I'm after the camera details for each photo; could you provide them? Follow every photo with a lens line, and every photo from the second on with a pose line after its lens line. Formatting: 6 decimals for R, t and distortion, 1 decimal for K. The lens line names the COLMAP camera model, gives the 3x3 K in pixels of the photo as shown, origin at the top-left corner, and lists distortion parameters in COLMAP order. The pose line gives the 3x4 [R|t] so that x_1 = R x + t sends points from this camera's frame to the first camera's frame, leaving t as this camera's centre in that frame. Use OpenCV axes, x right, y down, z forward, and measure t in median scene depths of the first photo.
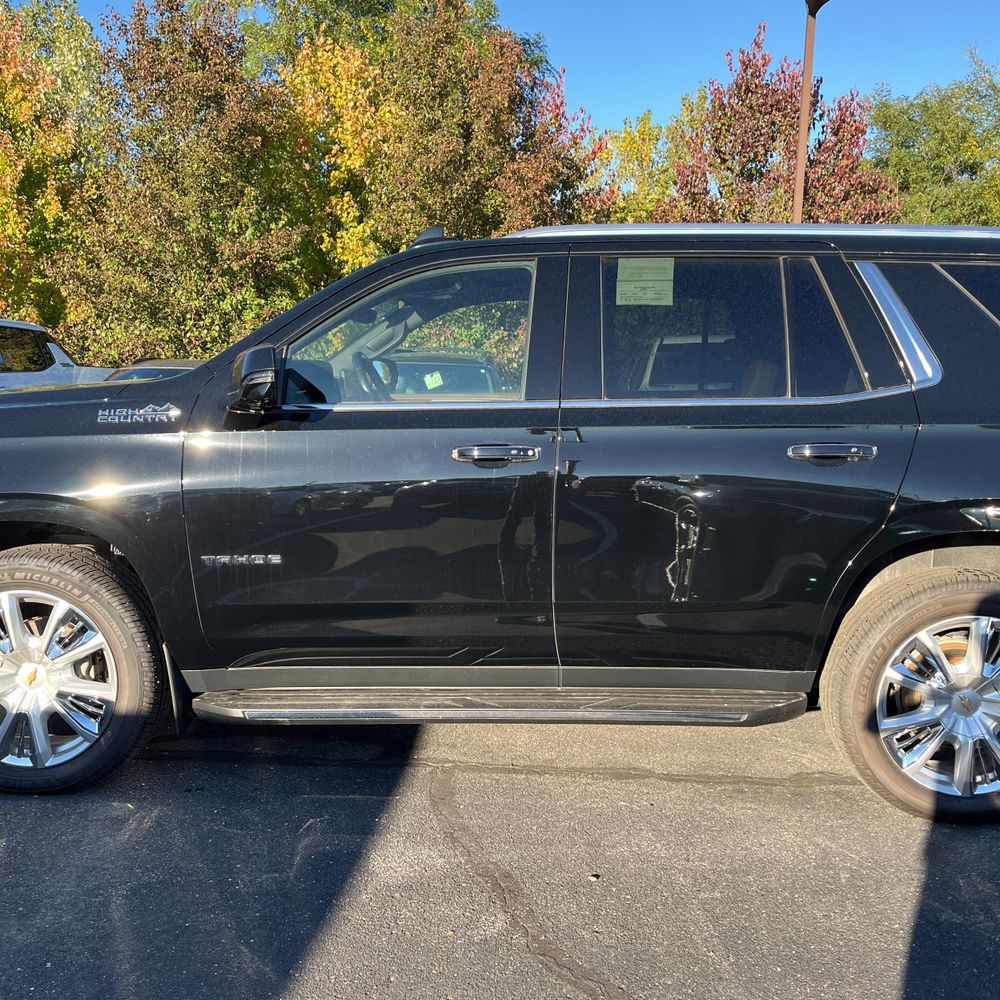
lens RADIAL K [[1007.7, 0, 500.0], [0, 1007.7, 500.0], [0, 0, 1]] dist [0.035459, -0.008563]
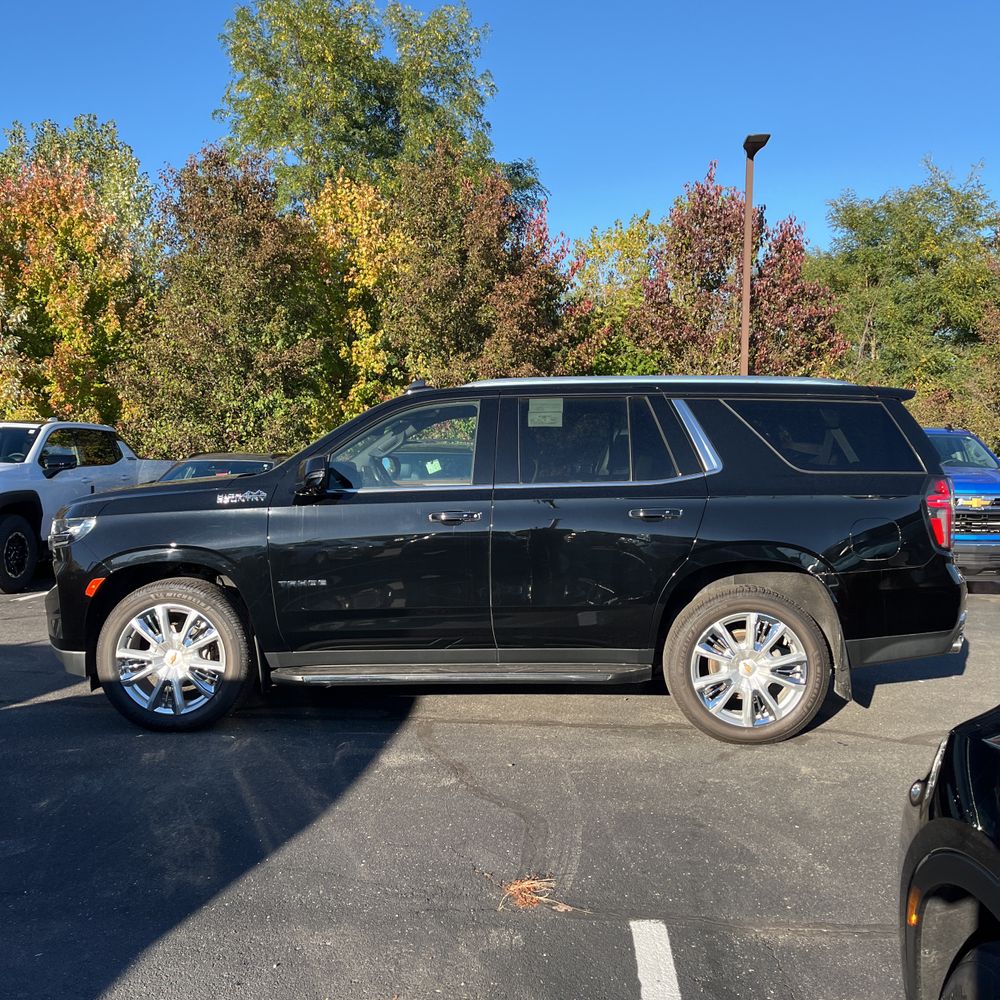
lens RADIAL K [[1006.6, 0, 484.5], [0, 1006.6, 489.9], [0, 0, 1]] dist [0.074210, -0.097161]
pose [[0.999520, -0.014029, -0.027626, 0.021275], [0.011519, 0.995963, -0.089026, 0.013475], [0.028763, 0.088665, 0.995646, -0.153512]]
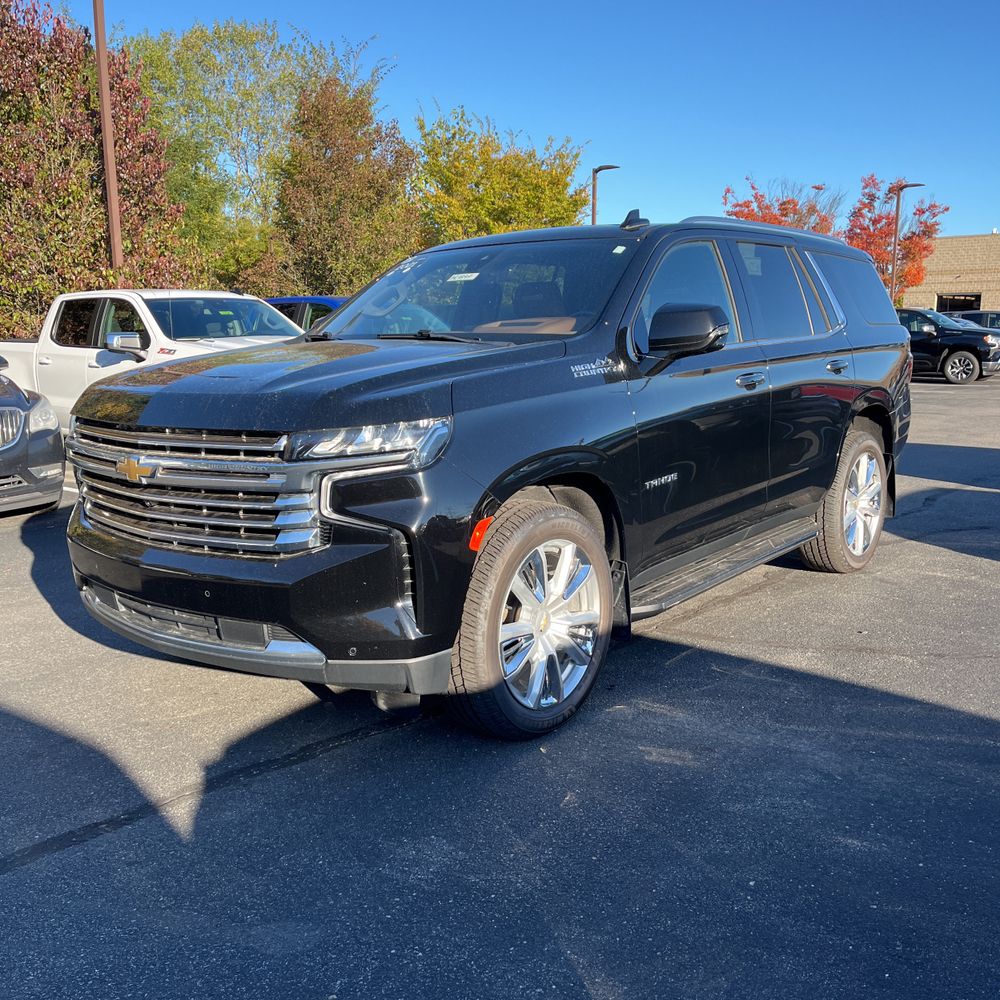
lens RADIAL K [[1010.0, 0, 485.7], [0, 1010.0, 500.7], [0, 0, 1]] dist [0.080344, -0.104601]
pose [[0.607817, -0.156108, 0.778581, -0.318037], [0.122311, 0.987190, 0.102450, -0.016383], [-0.784601, 0.032958, 0.619125, 0.094993]]
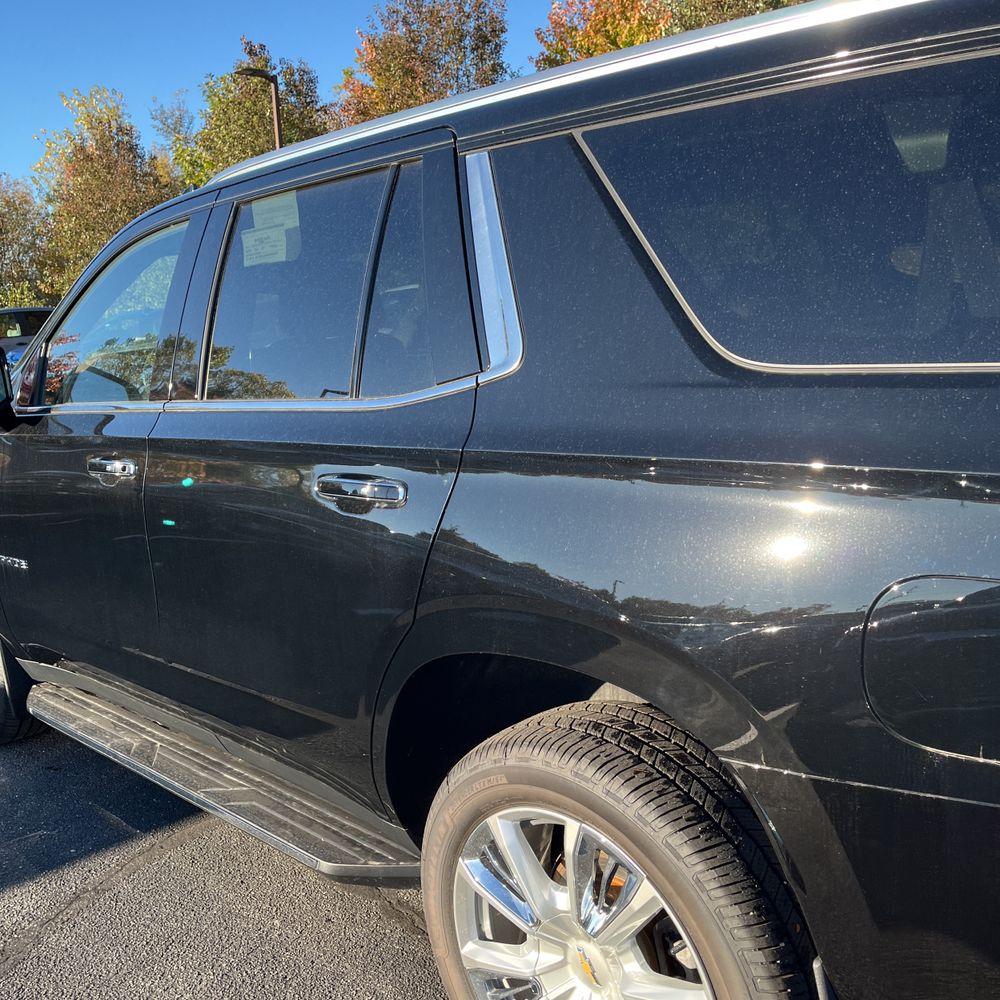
lens RADIAL K [[1006.6, 0, 484.5], [0, 1006.6, 489.9], [0, 0, 1]] dist [0.074210, -0.097161]
pose [[0.720746, 0.055260, -0.690993, 0.184993], [-0.002504, 0.997019, 0.077122, -0.021612], [0.693195, -0.053855, 0.718735, 0.140840]]
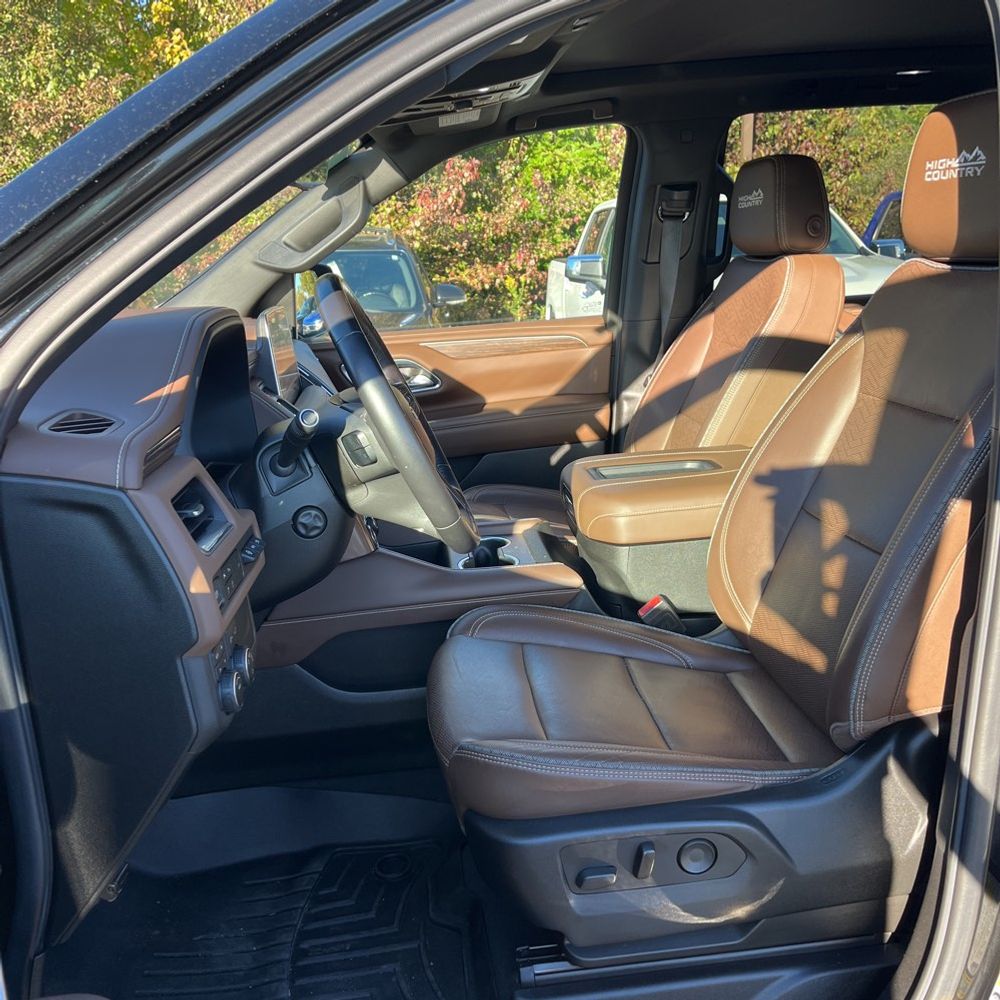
lens RADIAL K [[1006.6, 0, 484.5], [0, 1006.6, 489.9], [0, 0, 1]] dist [0.074210, -0.097161]
pose [[0.990359, -0.086969, 0.107823, -0.034781], [0.074283, 0.990402, 0.116556, -0.029651], [-0.116925, -0.107423, 0.987314, 0.175936]]
